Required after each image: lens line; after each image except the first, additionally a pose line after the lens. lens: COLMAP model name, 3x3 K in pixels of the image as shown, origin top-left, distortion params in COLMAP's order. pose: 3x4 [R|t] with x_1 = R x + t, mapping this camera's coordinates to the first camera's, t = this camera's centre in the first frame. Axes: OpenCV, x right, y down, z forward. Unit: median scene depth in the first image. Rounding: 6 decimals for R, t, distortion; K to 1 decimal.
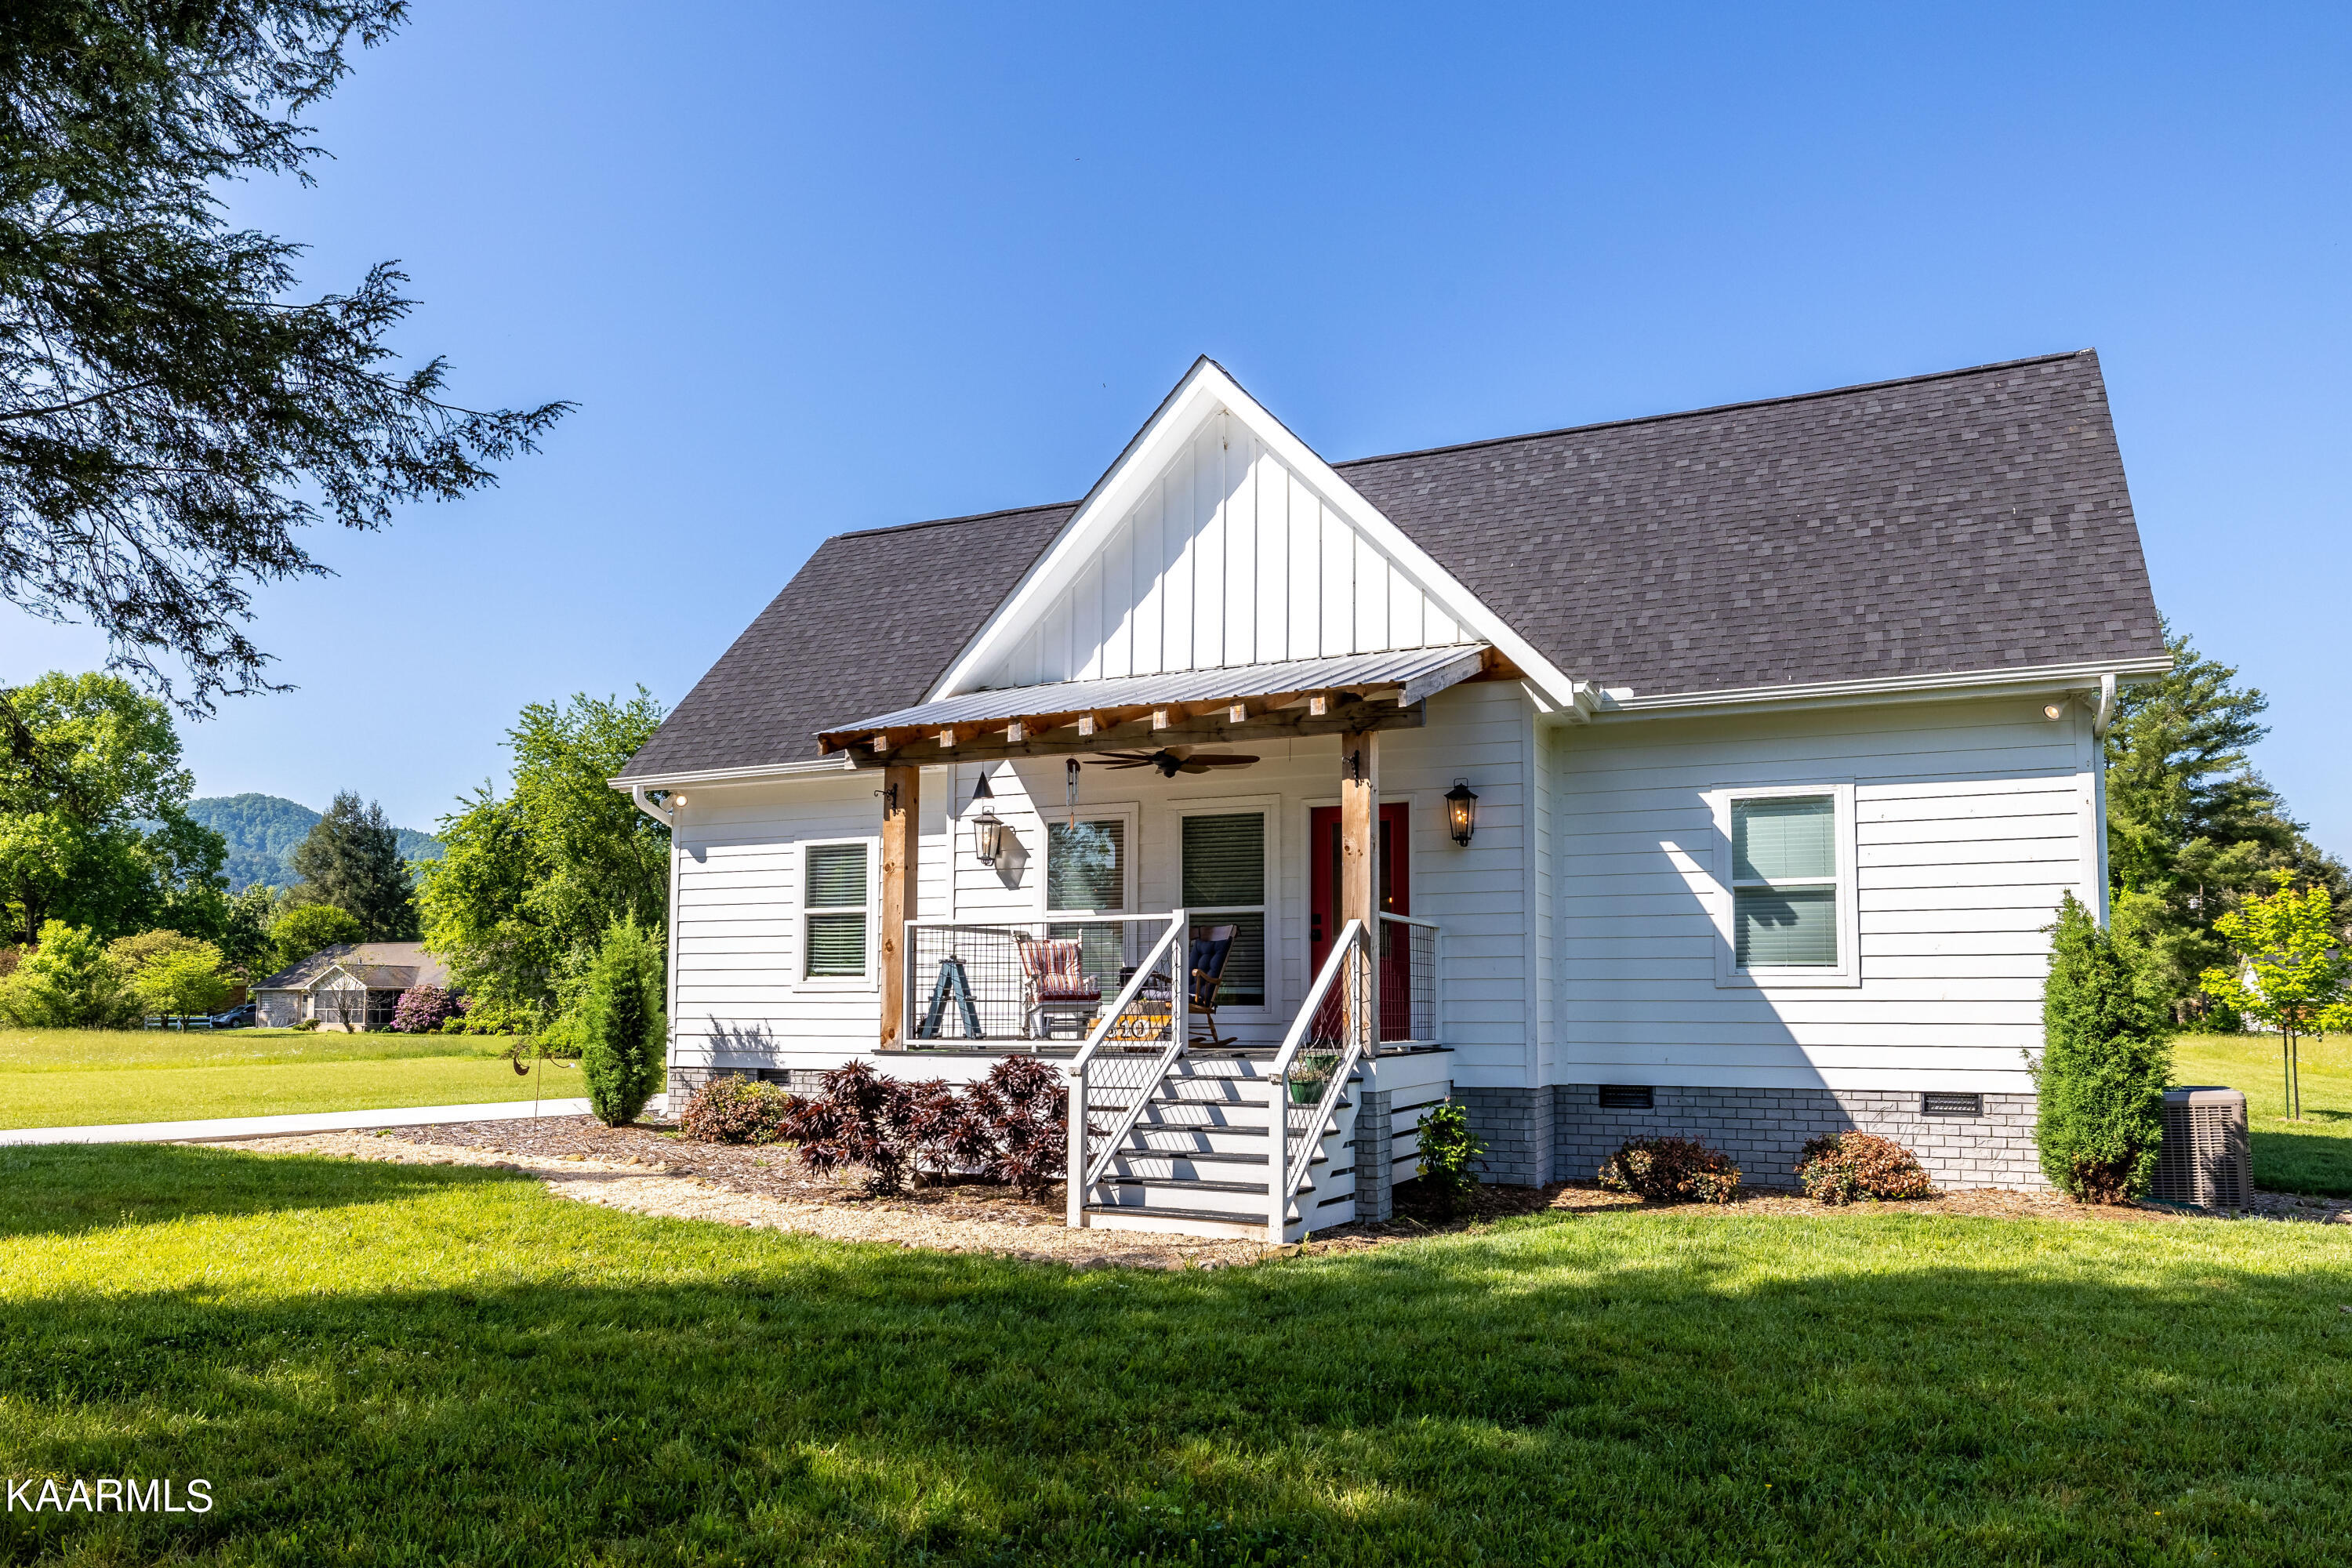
lens RADIAL K [[1655.8, 0, 1173.8], [0, 1655.8, 760.7], [0, 0, 1]] dist [0.034732, 0.000357]
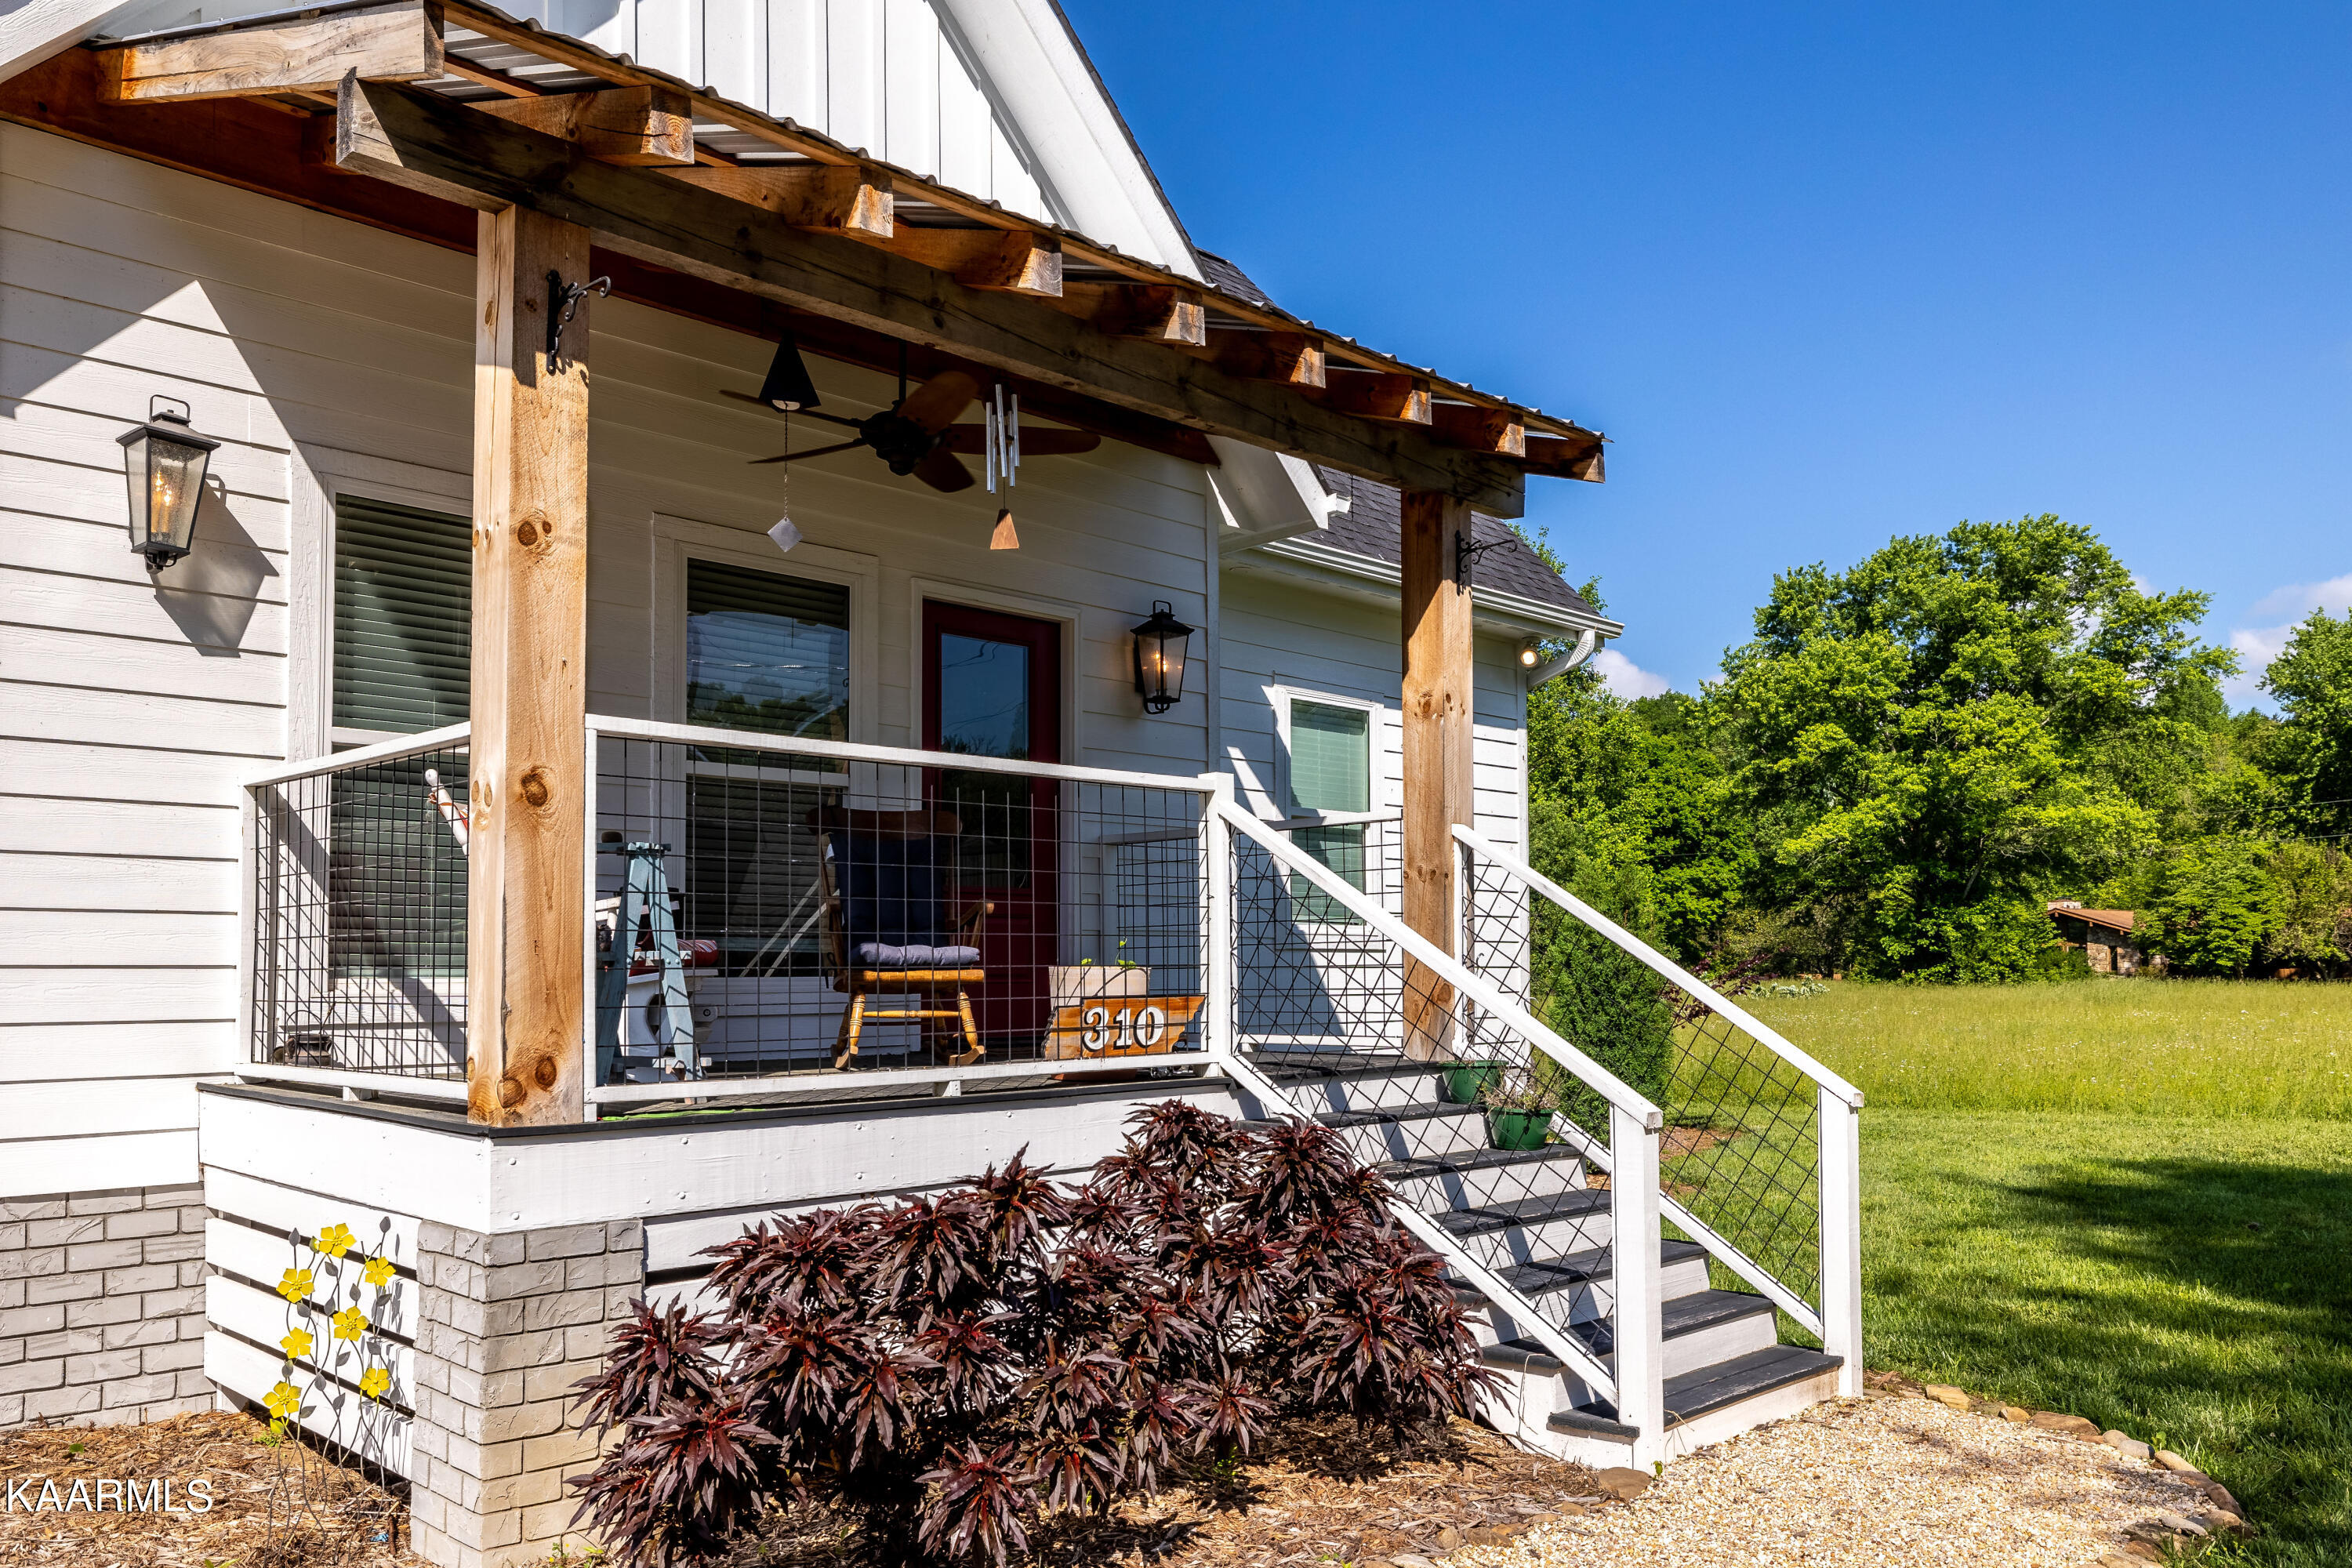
lens RADIAL K [[1779.4, 0, 1153.1], [0, 1779.4, 808.2], [0, 0, 1]] dist [-0.014662, 0.000853]
pose [[0.355119, 0.086826, 0.930780, -0.373251], [-0.128129, 0.990801, -0.043540, 0.100802], [-0.925999, -0.103798, 0.362977, 0.675761]]
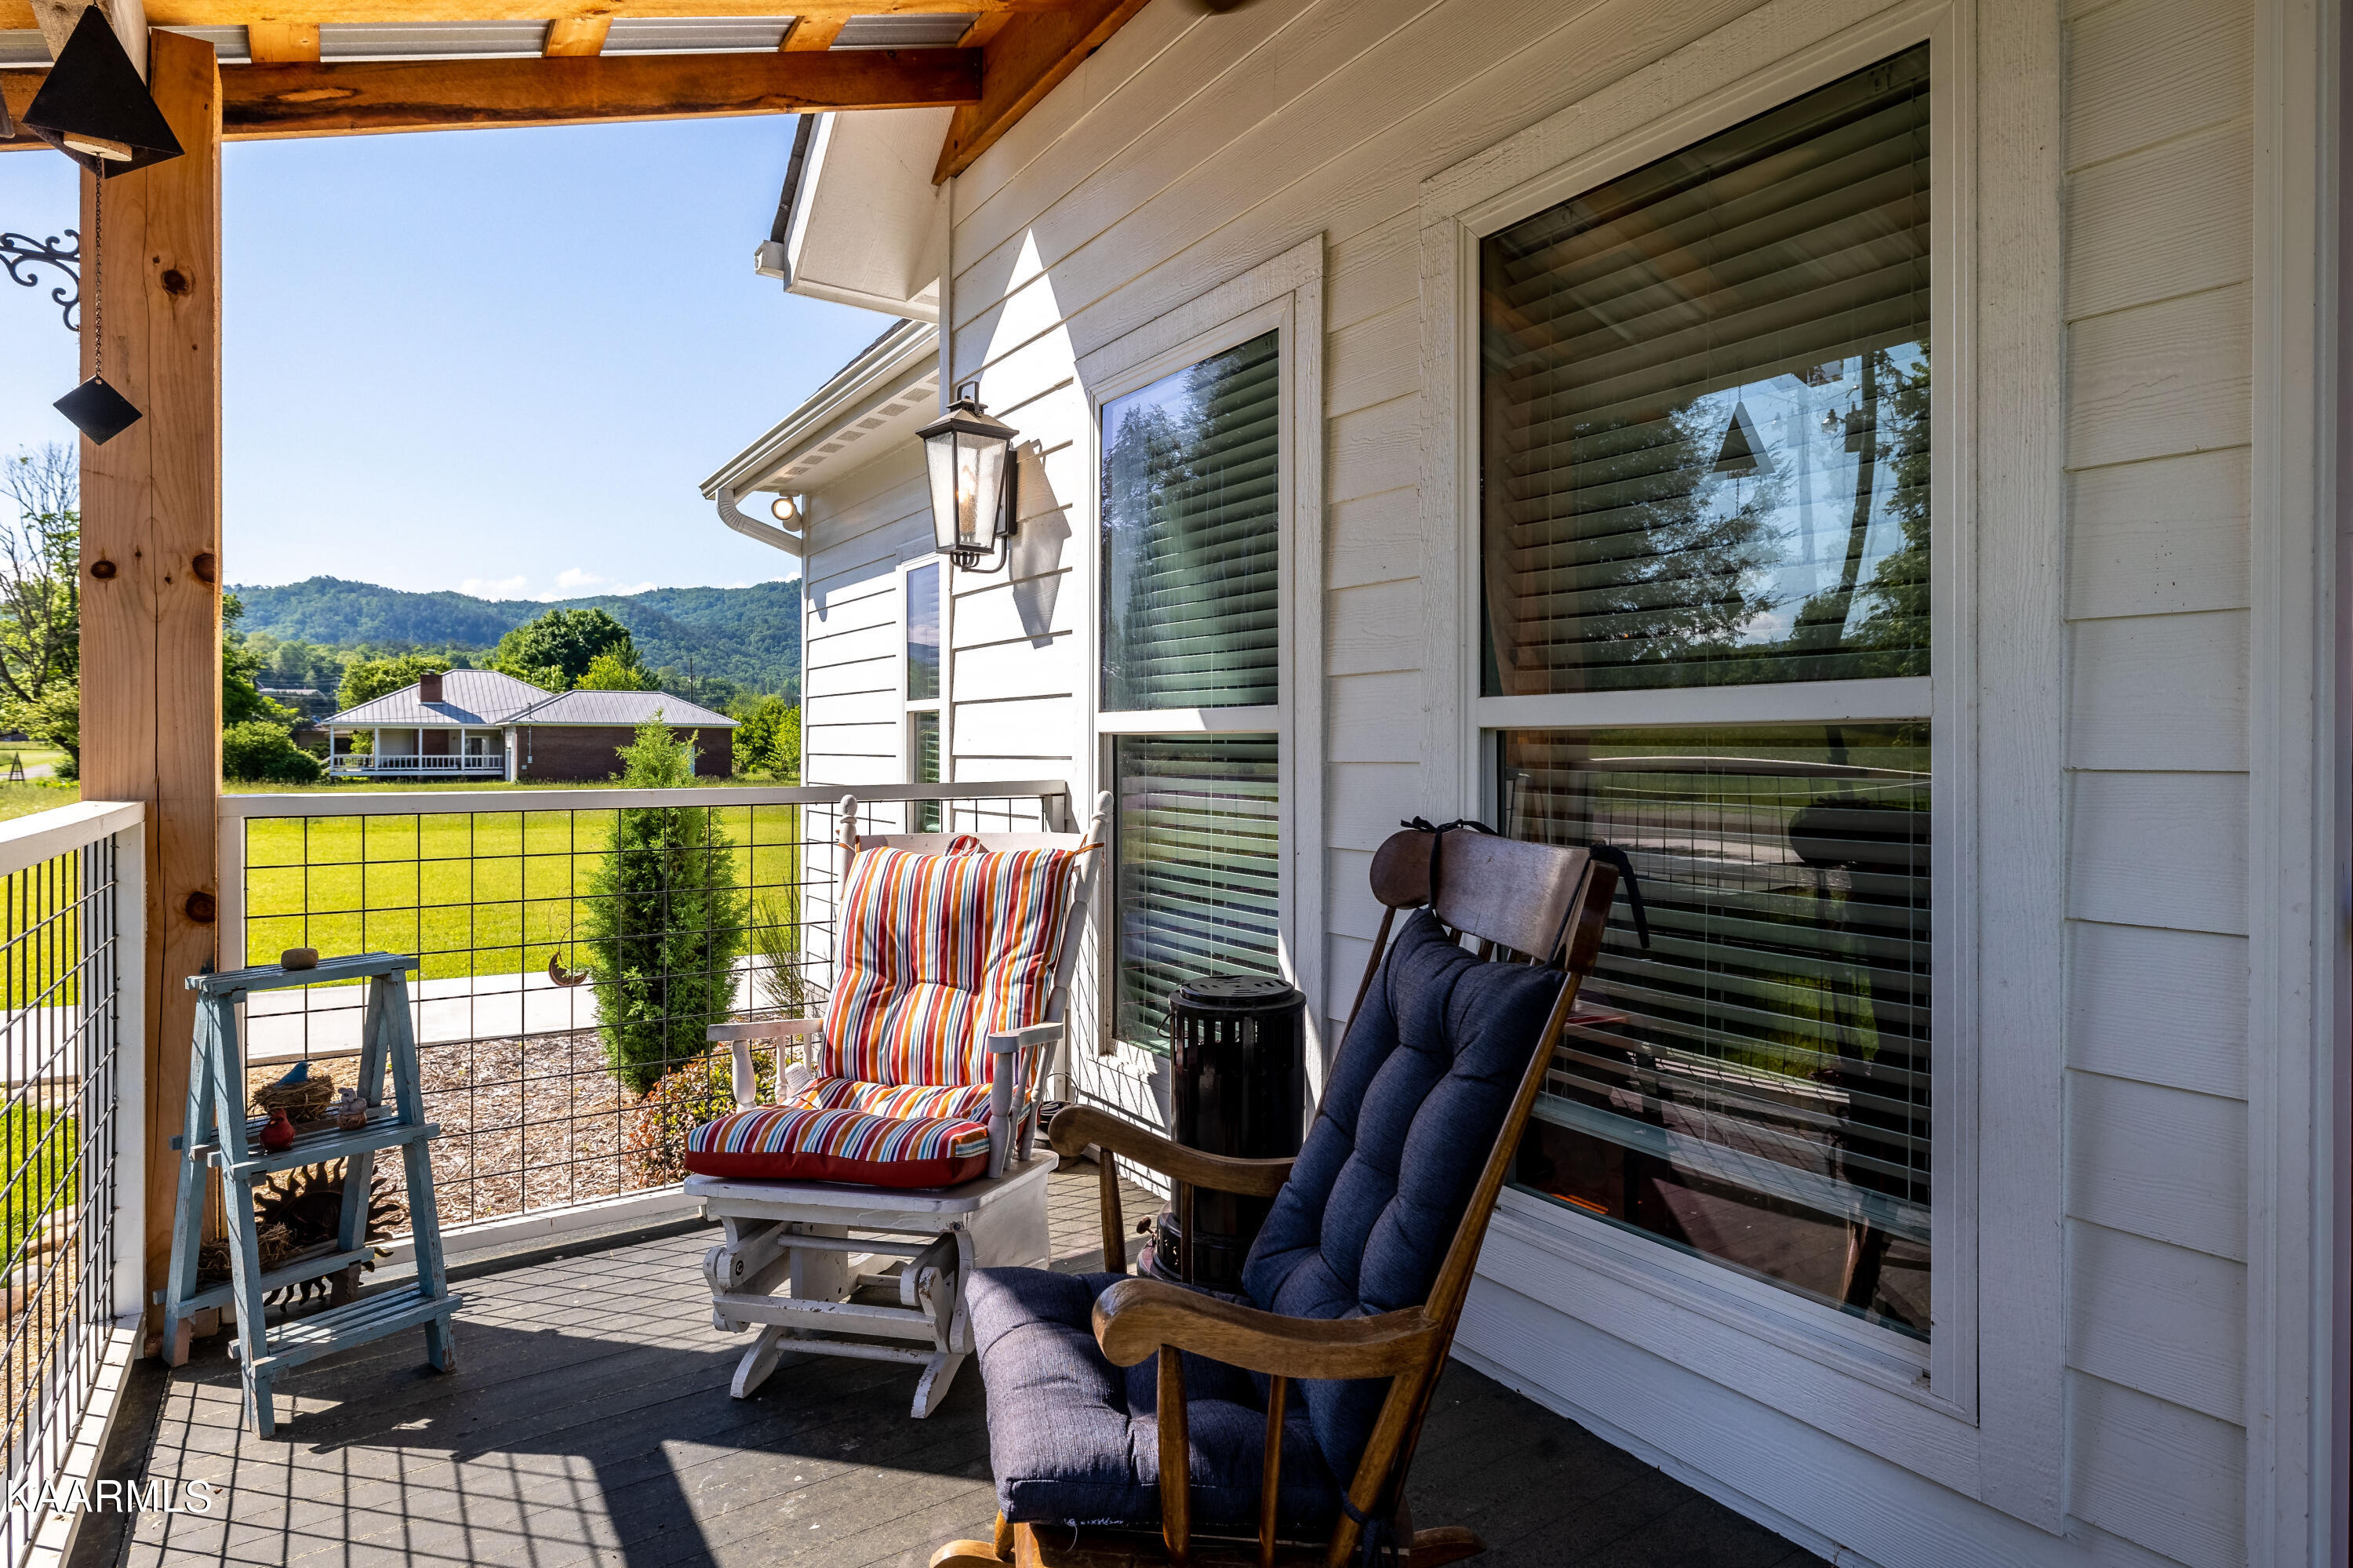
lens RADIAL K [[1292.7, 0, 1178.6], [0, 1292.7, 765.9], [0, 0, 1]] dist [-0.000223, -0.000478]
pose [[0.846239, 0.001678, -0.532800, 0.054105], [0.088149, 0.985773, 0.143110, 0.067680], [0.525461, -0.168071, 0.834052, 0.806643]]
